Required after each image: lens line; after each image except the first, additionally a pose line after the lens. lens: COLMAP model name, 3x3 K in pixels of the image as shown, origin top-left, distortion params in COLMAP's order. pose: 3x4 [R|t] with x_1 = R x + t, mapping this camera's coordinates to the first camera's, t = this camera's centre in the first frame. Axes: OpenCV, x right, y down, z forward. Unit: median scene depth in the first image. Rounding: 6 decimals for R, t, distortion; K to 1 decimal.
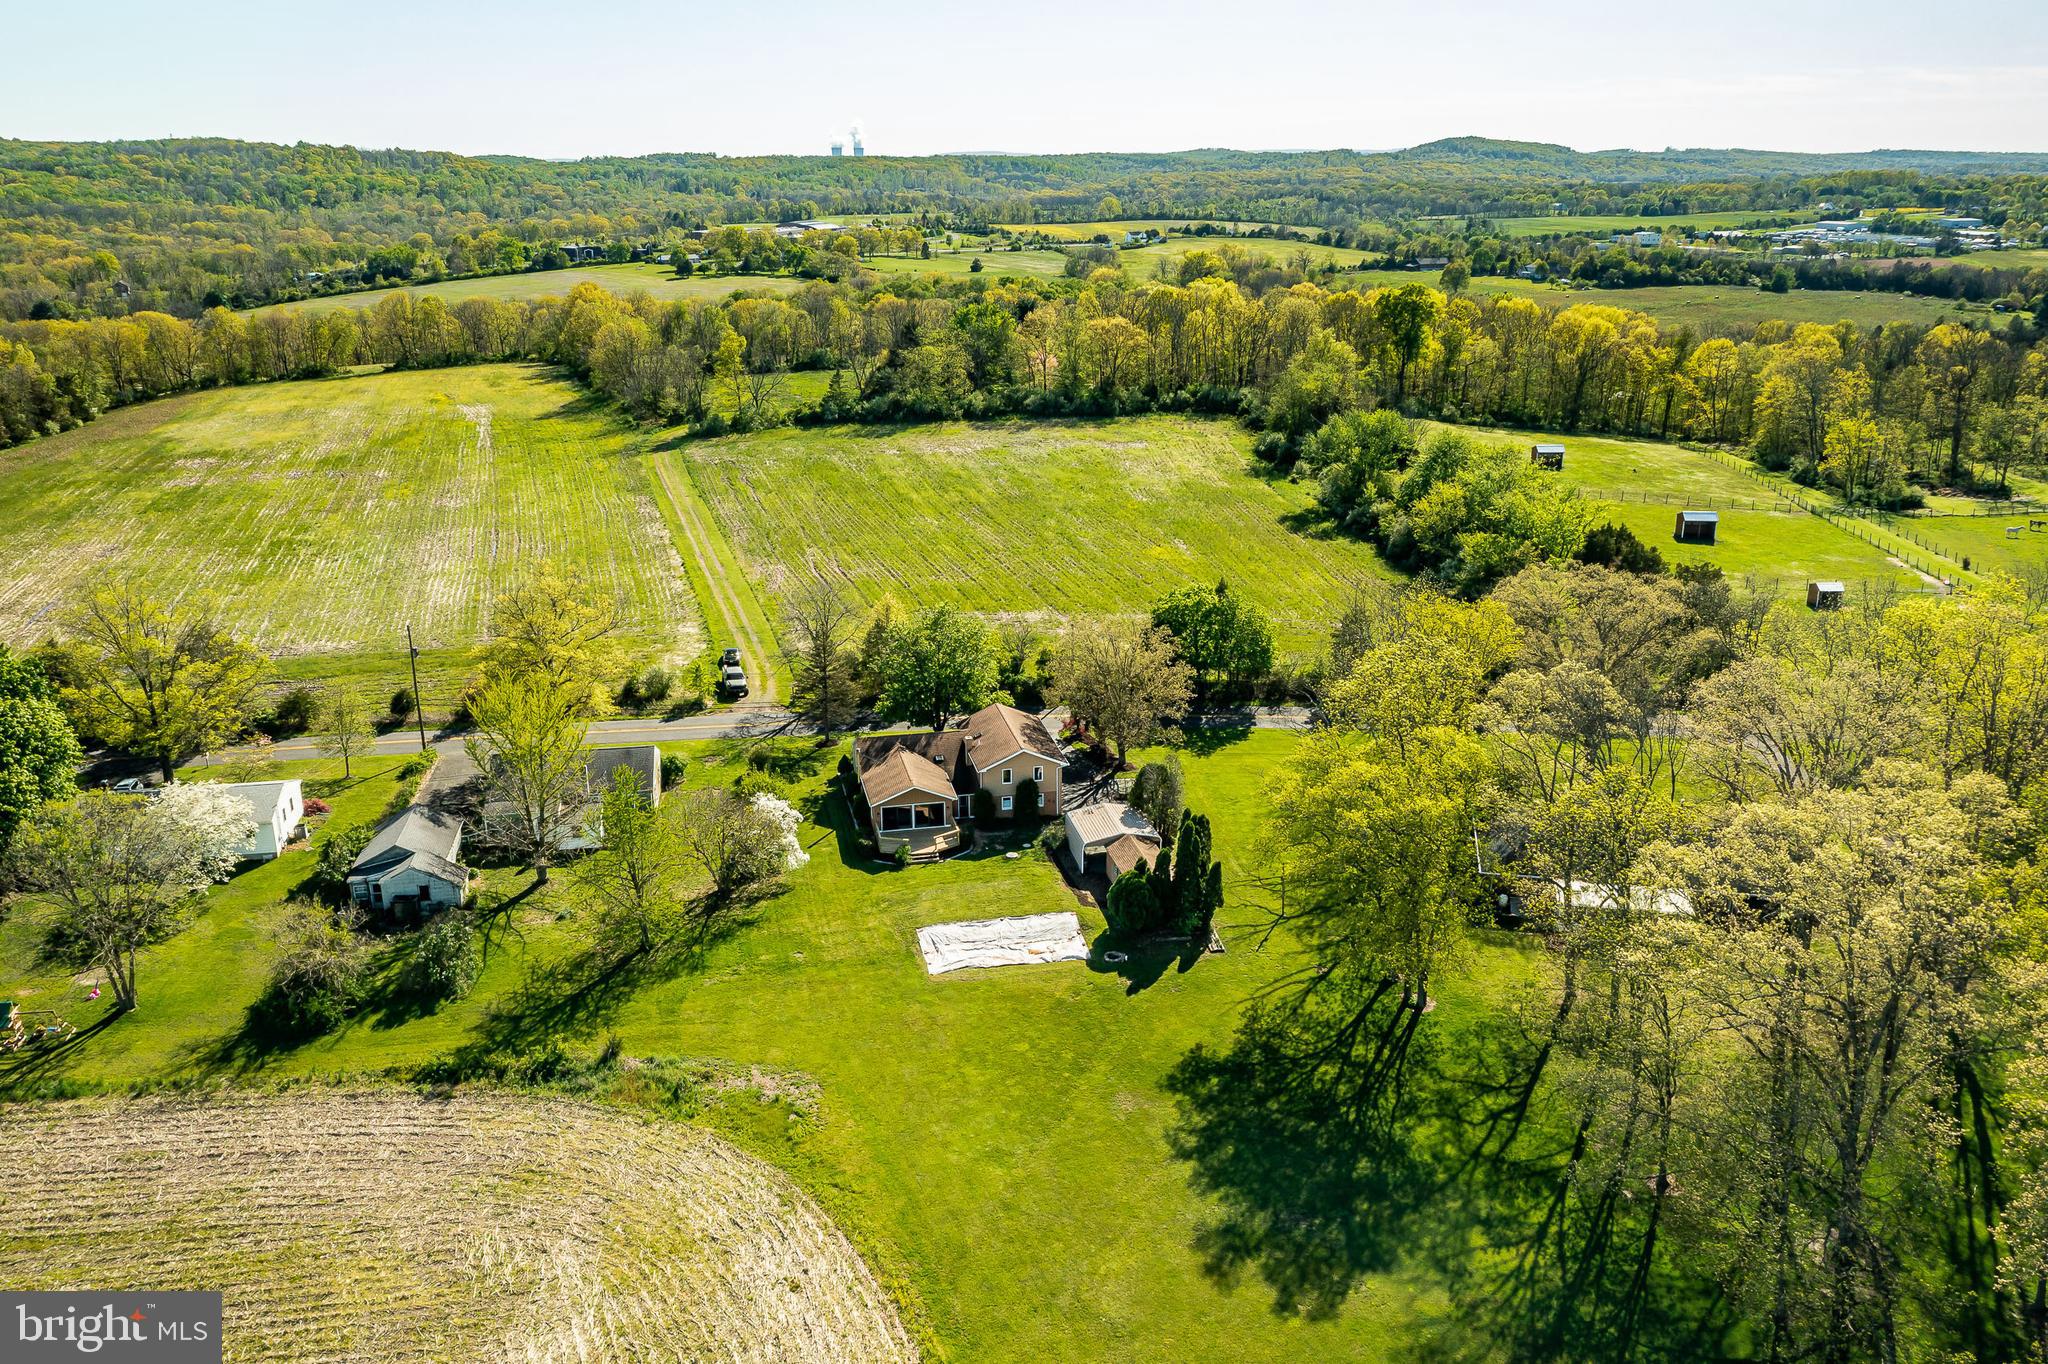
lens RADIAL K [[1626.1, 0, 1022.5], [0, 1626.1, 679.4], [0, 0, 1]] dist [-0.003606, 0.002106]
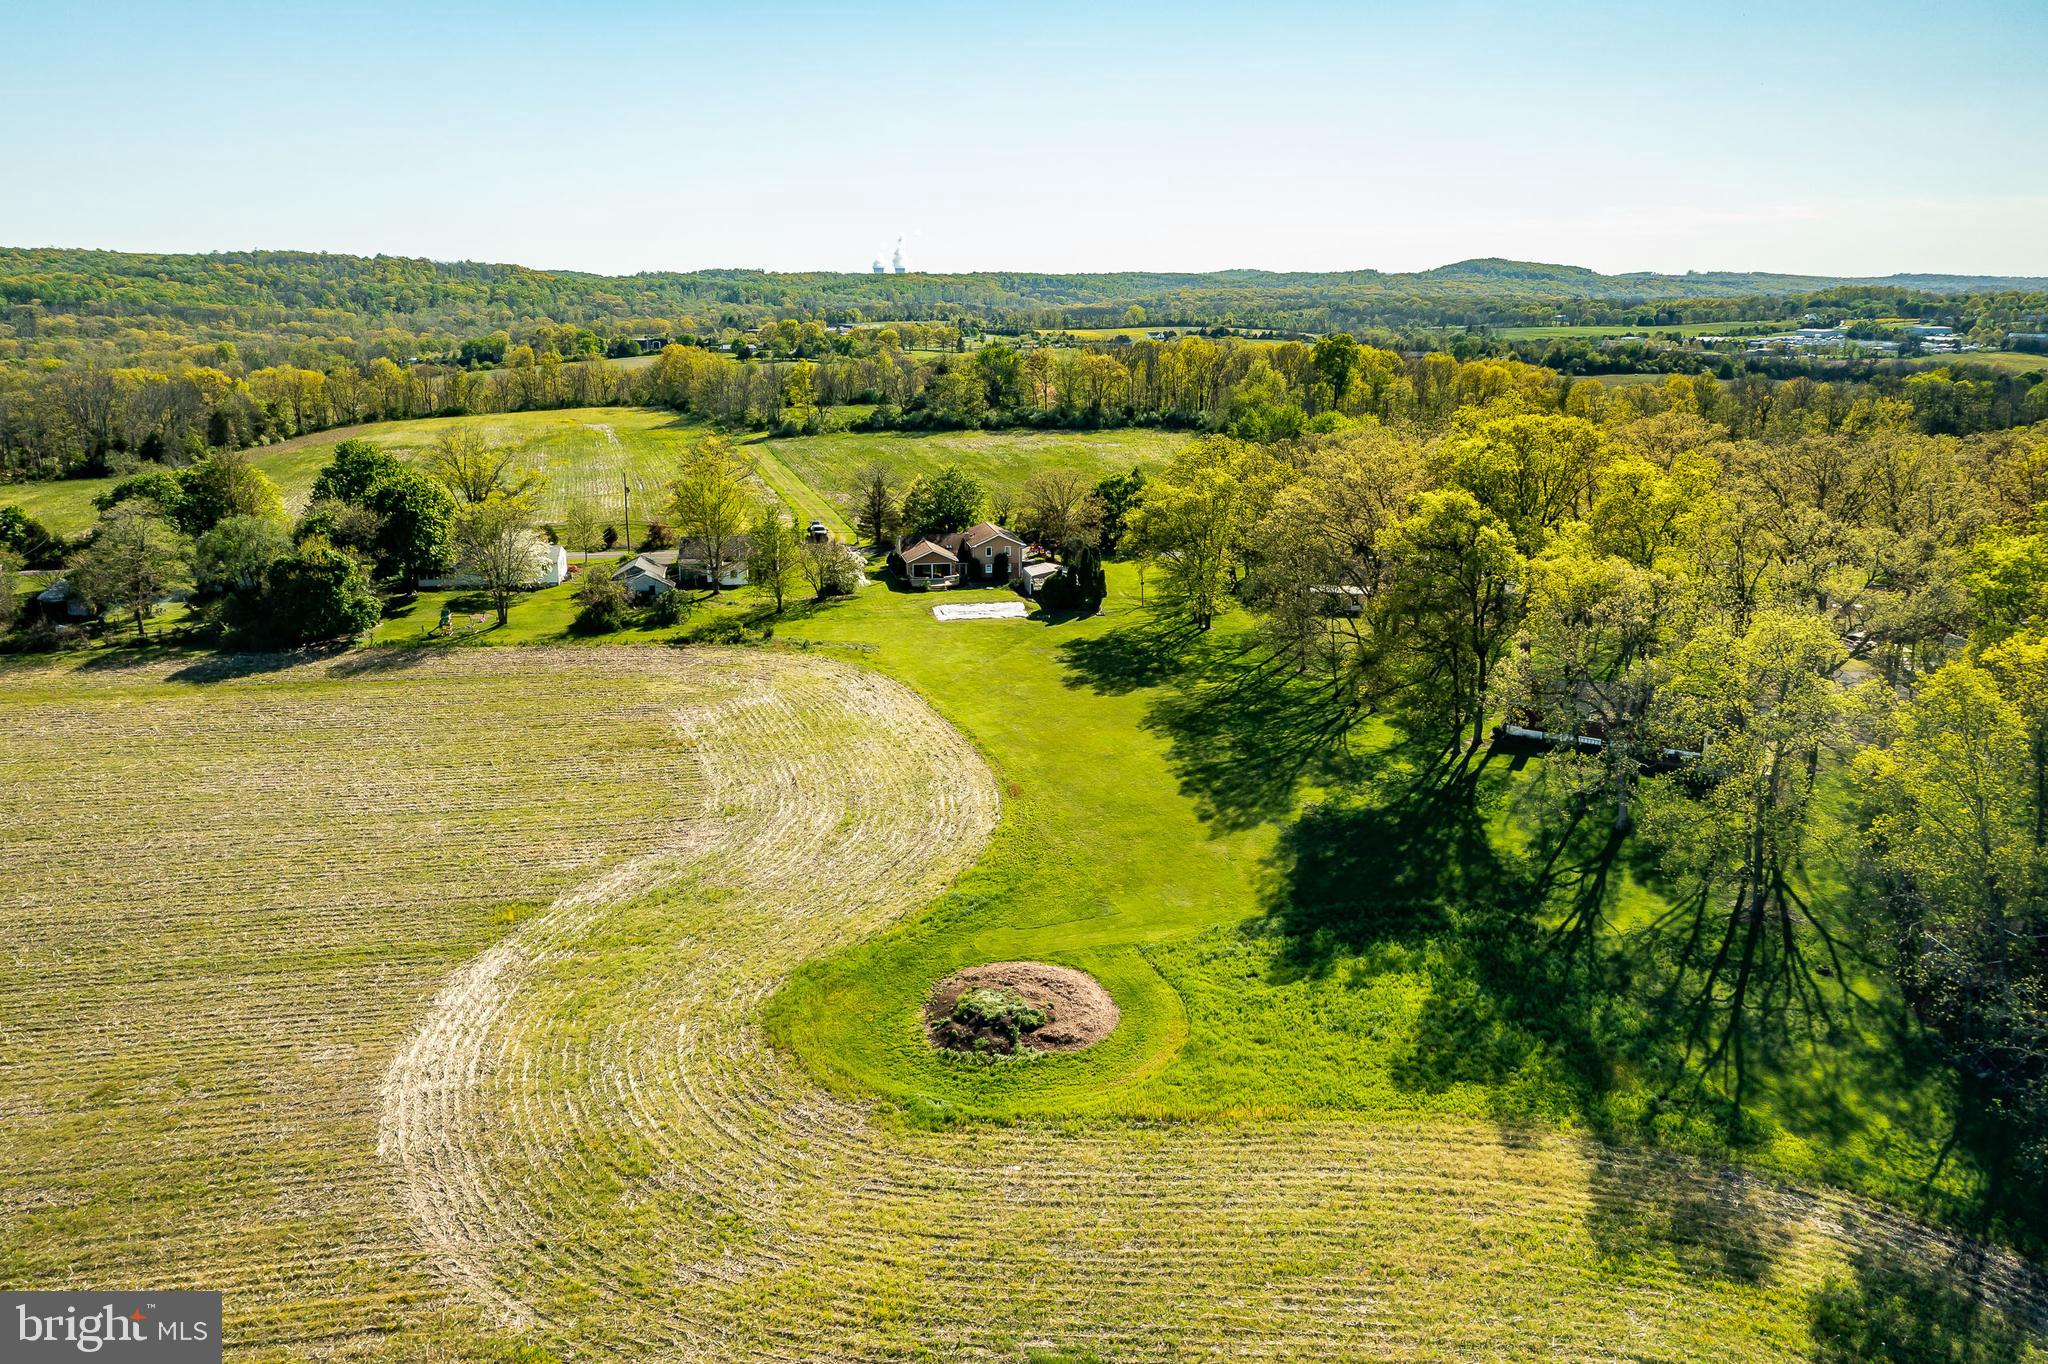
lens RADIAL K [[1627.5, 0, 1023.4], [0, 1627.5, 677.5], [0, 0, 1]] dist [-0.003847, 0.004558]
pose [[0.999749, 0.009281, -0.020384, 0.054402], [-0.010706, 0.997423, -0.070940, 0.273556], [0.019673, 0.071141, 0.997272, -0.582883]]
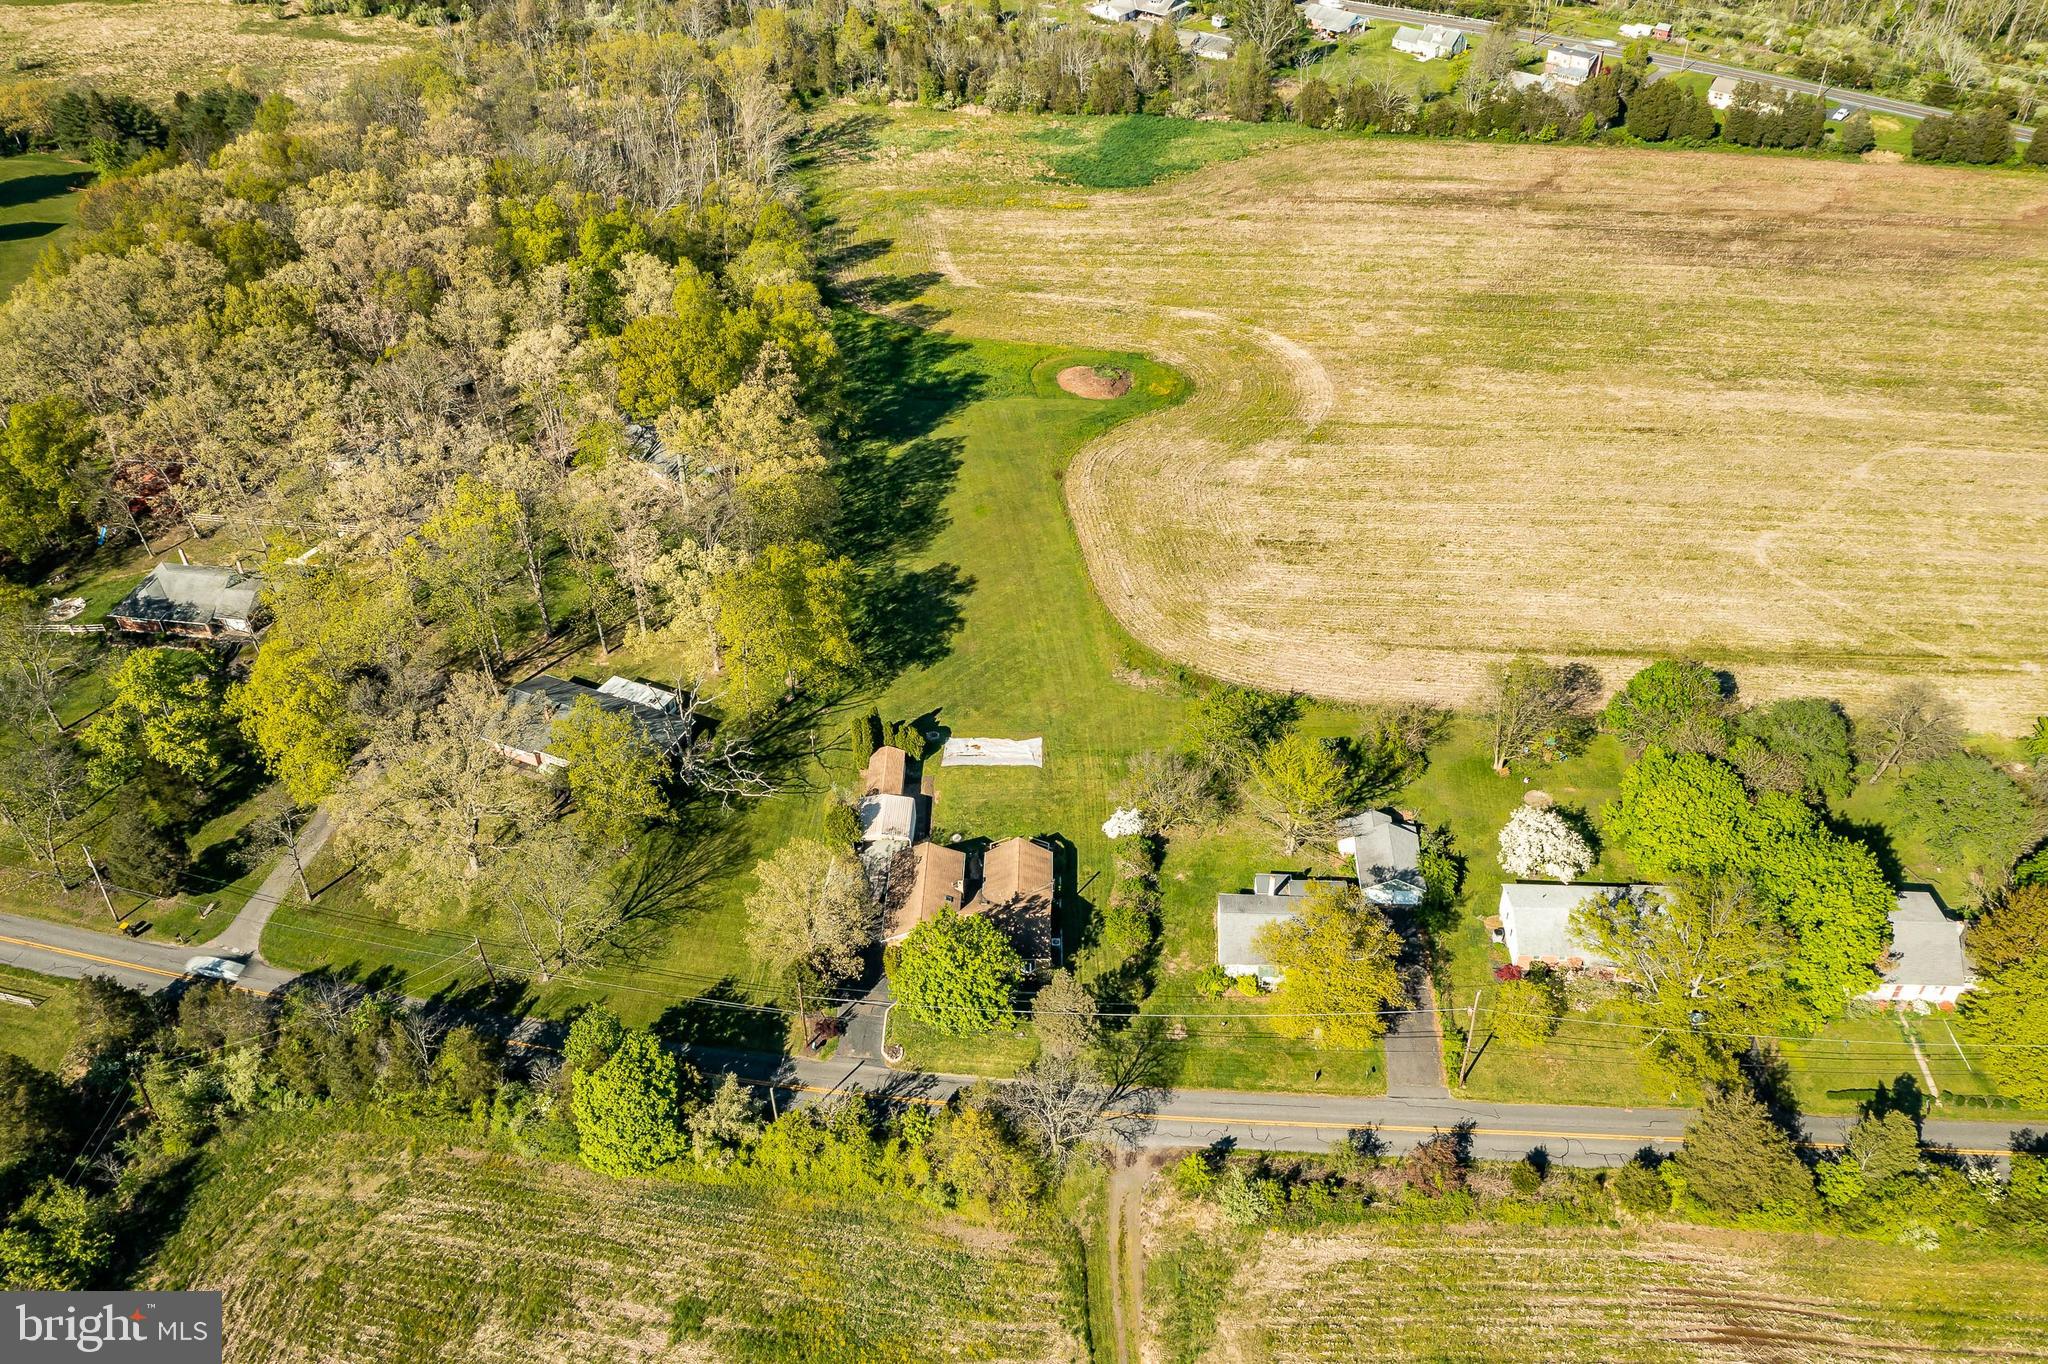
lens RADIAL K [[1626.1, 0, 1022.5], [0, 1626.1, 679.4], [0, 0, 1]] dist [-0.003606, 0.002106]
pose [[-0.974407, -0.127219, 0.185326, -0.256986], [0.087625, 0.544260, 0.834328, -0.954887], [-0.207008, 0.829214, -0.519183, 1.362227]]
